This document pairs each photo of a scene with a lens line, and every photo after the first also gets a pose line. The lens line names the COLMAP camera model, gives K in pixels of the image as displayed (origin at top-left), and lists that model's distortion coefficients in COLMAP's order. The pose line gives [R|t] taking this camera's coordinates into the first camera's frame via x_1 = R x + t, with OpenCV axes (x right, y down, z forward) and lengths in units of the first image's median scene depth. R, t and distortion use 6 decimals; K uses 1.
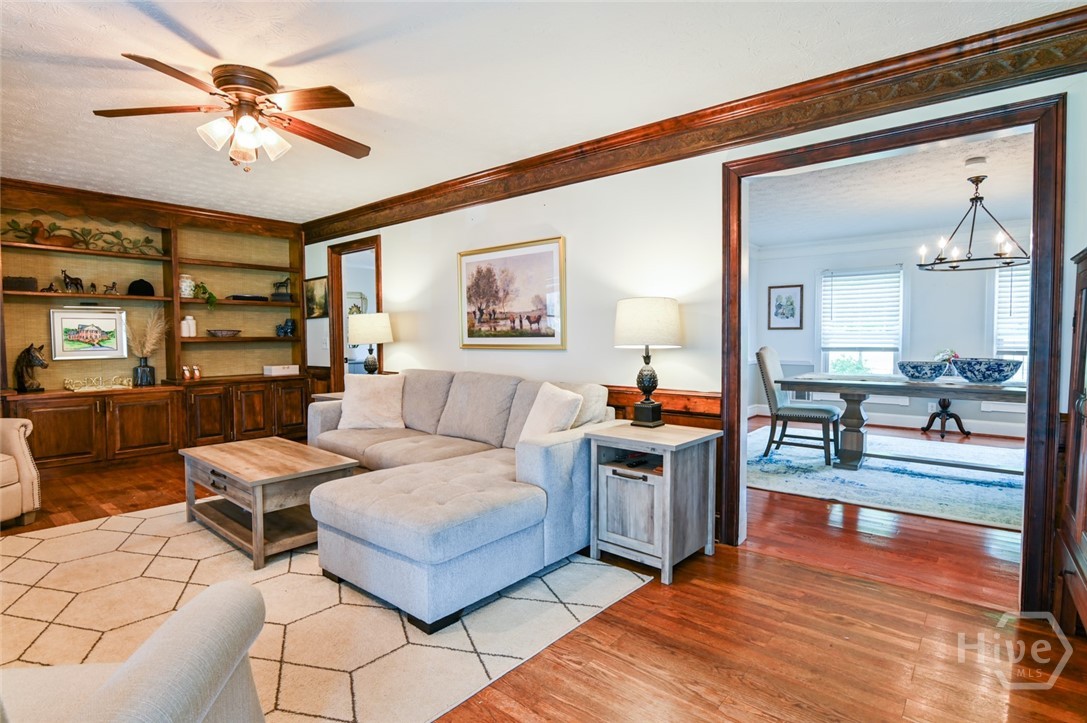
lens RADIAL K [[535.5, 0, 547.8], [0, 535.5, 361.2], [0, 0, 1]] dist [-0.022662, 0.001501]
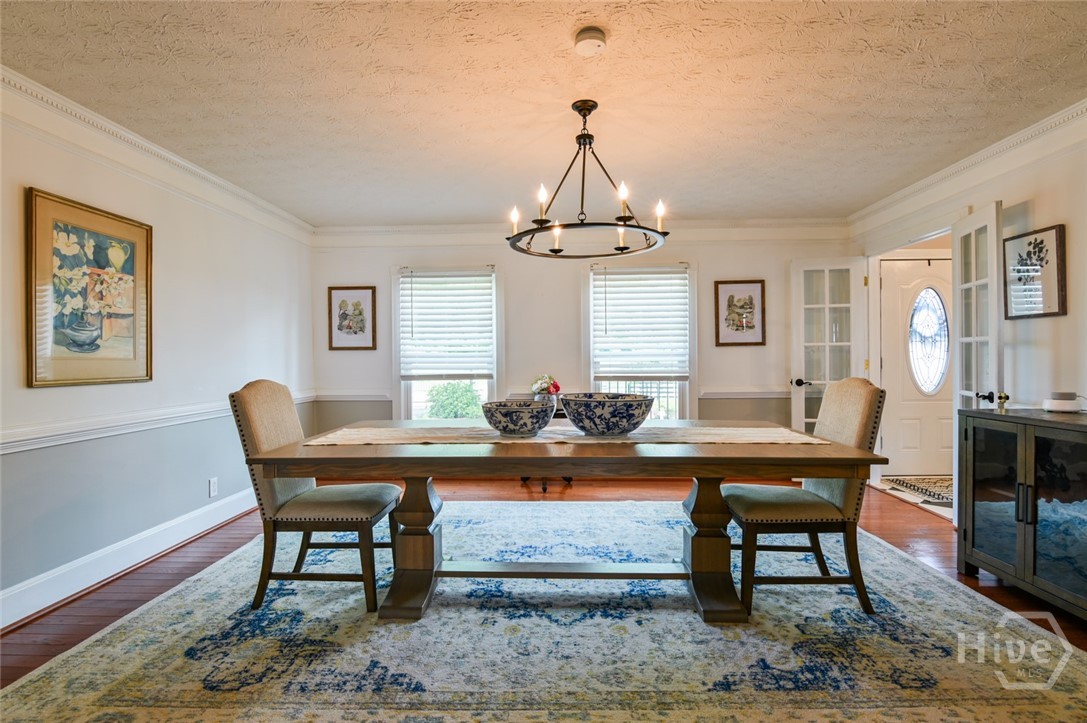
lens RADIAL K [[535.5, 0, 538.4], [0, 535.5, 361.4], [0, 0, 1]] dist [-0.022662, 0.001501]
pose [[0.795516, -0.004720, 0.605914, 0.324678], [0.031846, 0.998913, -0.034029, -0.020348], [-0.605095, 0.046366, 0.794802, 0.456709]]
